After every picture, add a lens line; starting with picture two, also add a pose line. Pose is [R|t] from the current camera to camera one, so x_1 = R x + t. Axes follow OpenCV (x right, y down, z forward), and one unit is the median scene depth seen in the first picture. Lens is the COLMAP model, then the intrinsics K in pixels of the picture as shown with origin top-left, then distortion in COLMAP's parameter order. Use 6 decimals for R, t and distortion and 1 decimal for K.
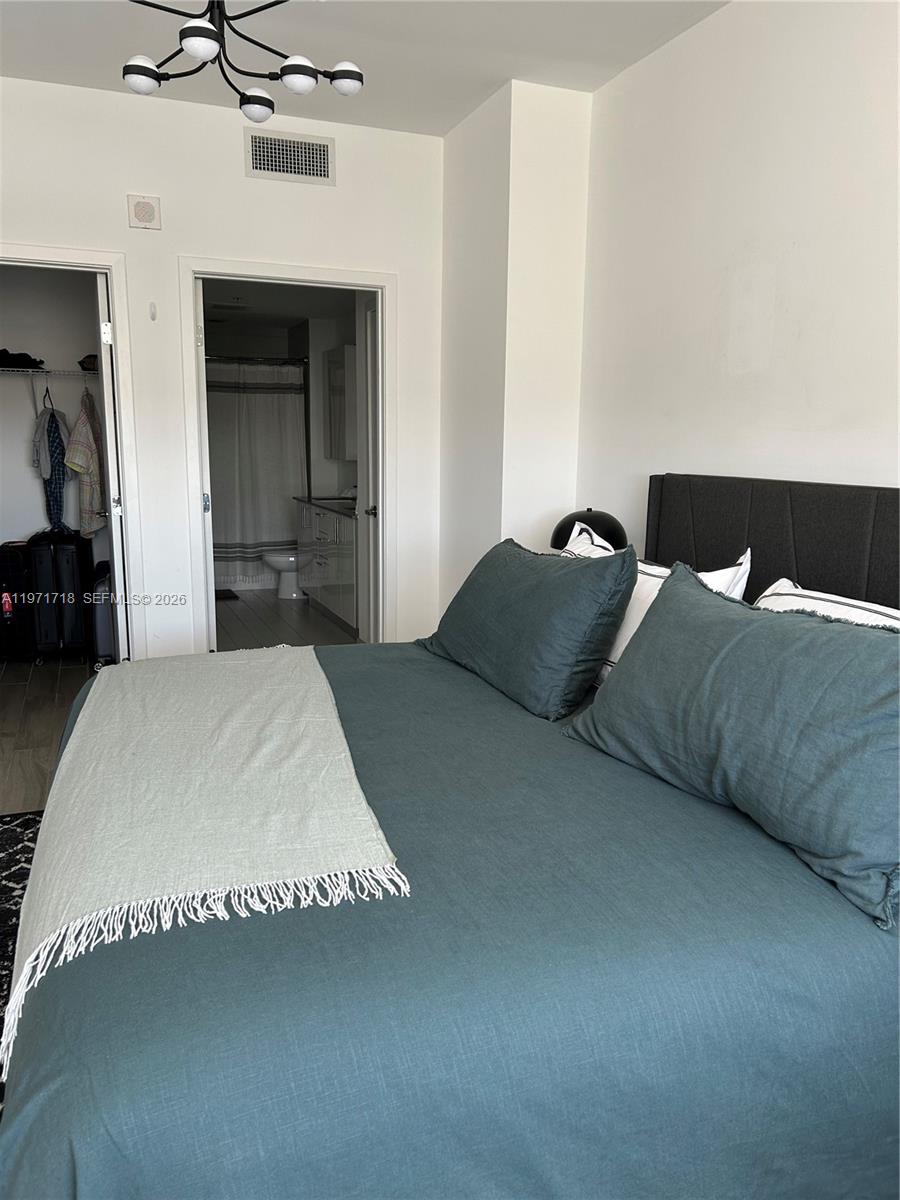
lens RADIAL K [[903.4, 0, 441.5], [0, 903.4, 605.4], [0, 0, 1]] dist [0.056843, -0.059090]
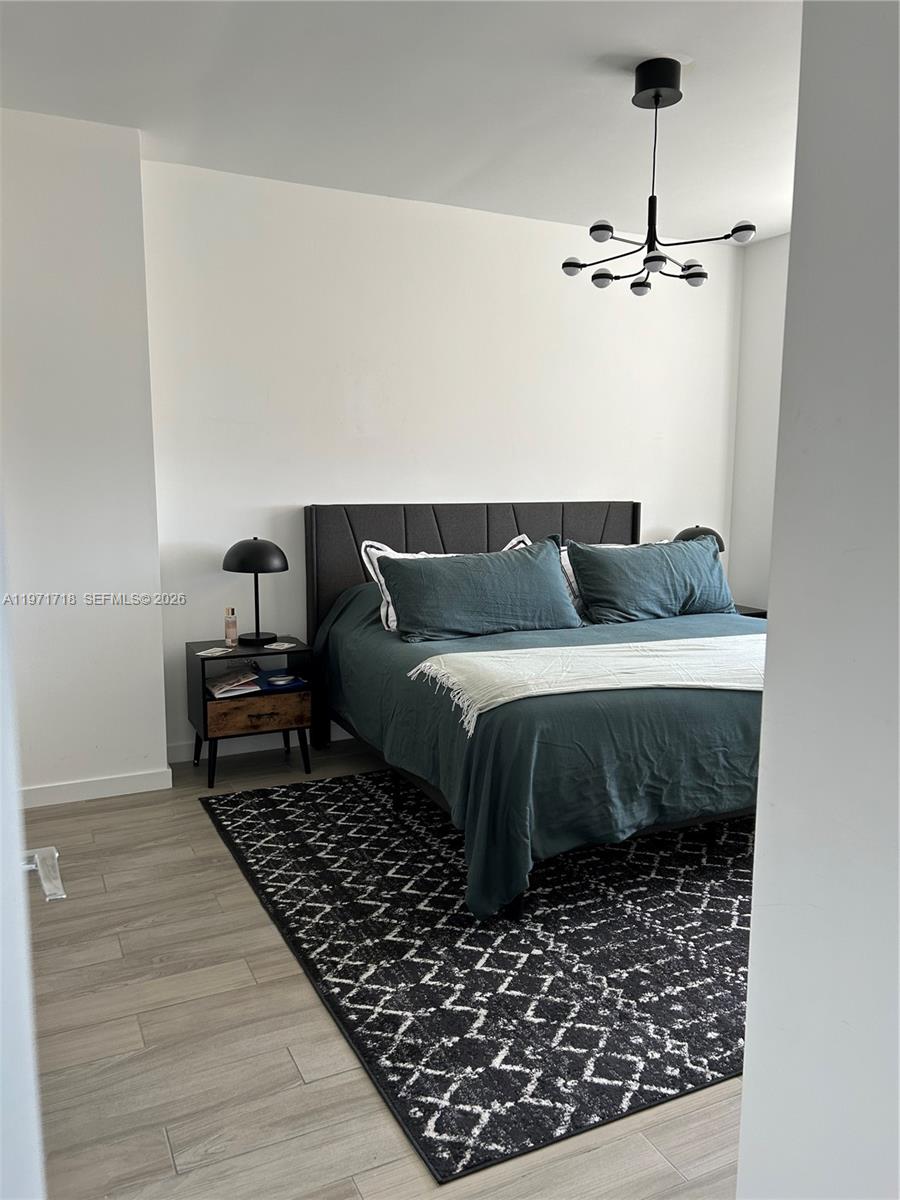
lens RADIAL K [[902.0, 0, 433.5], [0, 902.0, 600.6], [0, 0, 1]] dist [0.162156, -0.371904]
pose [[-0.079061, -0.139220, 0.987100, -2.241664], [0.175469, 0.972796, 0.151256, -0.352227], [-0.981305, 0.185164, -0.052482, 1.793991]]
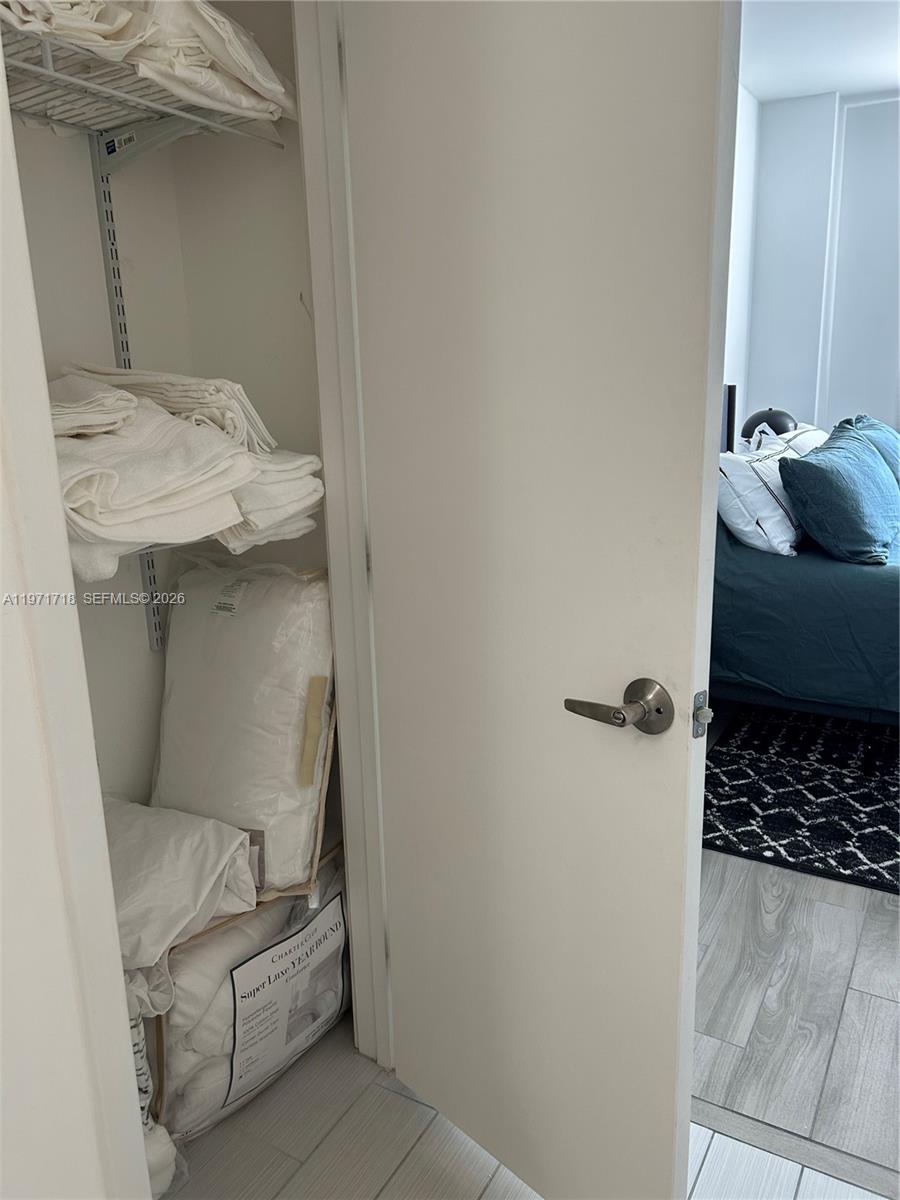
lens RADIAL K [[903.4, 0, 441.5], [0, 903.4, 605.4], [0, 0, 1]] dist [0.056843, -0.059090]
pose [[-0.619721, -0.176256, 0.764774, -0.878077], [0.169395, 0.921447, 0.349630, -0.602344], [-0.766323, 0.346222, -0.541183, 3.365001]]
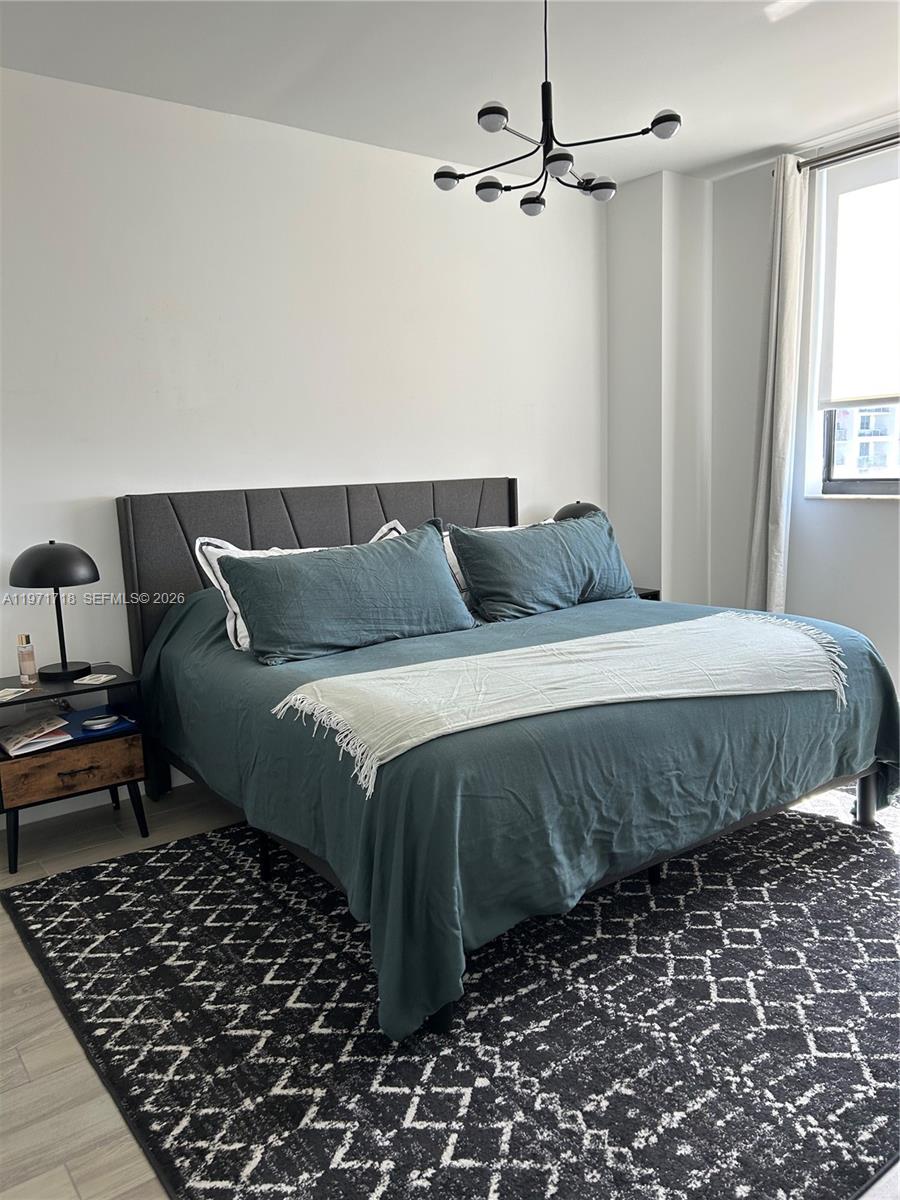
lens RADIAL K [[903.4, 0, 441.5], [0, 903.4, 605.4], [0, 0, 1]] dist [0.056843, -0.059090]
pose [[-0.269251, -0.146732, 0.951826, -1.781422], [0.205874, 0.956710, 0.205723, -0.324872], [-0.940808, 0.251347, -0.227387, 1.808940]]
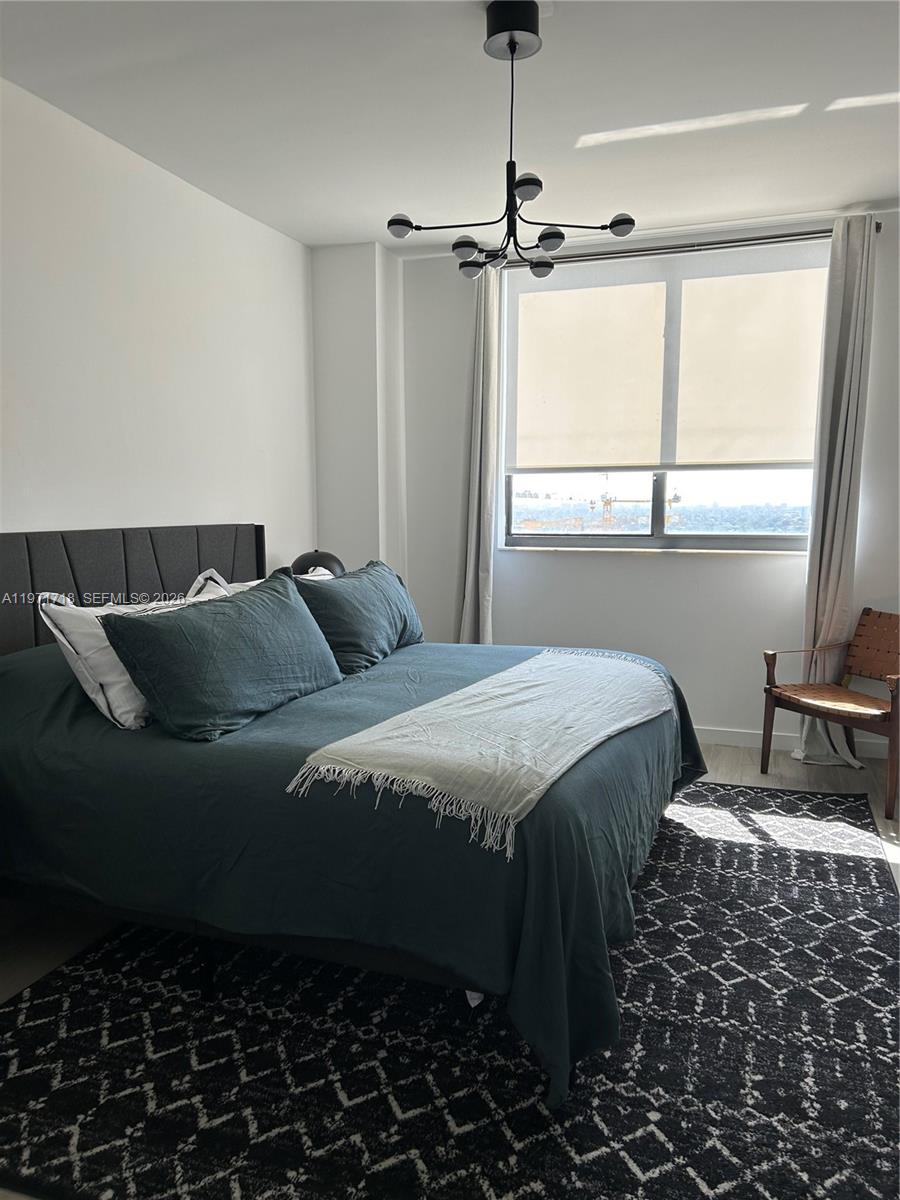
lens RADIAL K [[903.4, 0, 441.5], [0, 903.4, 605.4], [0, 0, 1]] dist [0.056843, -0.059090]
pose [[-0.762404, -0.080430, 0.642083, -1.271764], [0.110335, 0.961558, 0.251459, -0.465996], [-0.637625, 0.262558, -0.724222, 2.523743]]
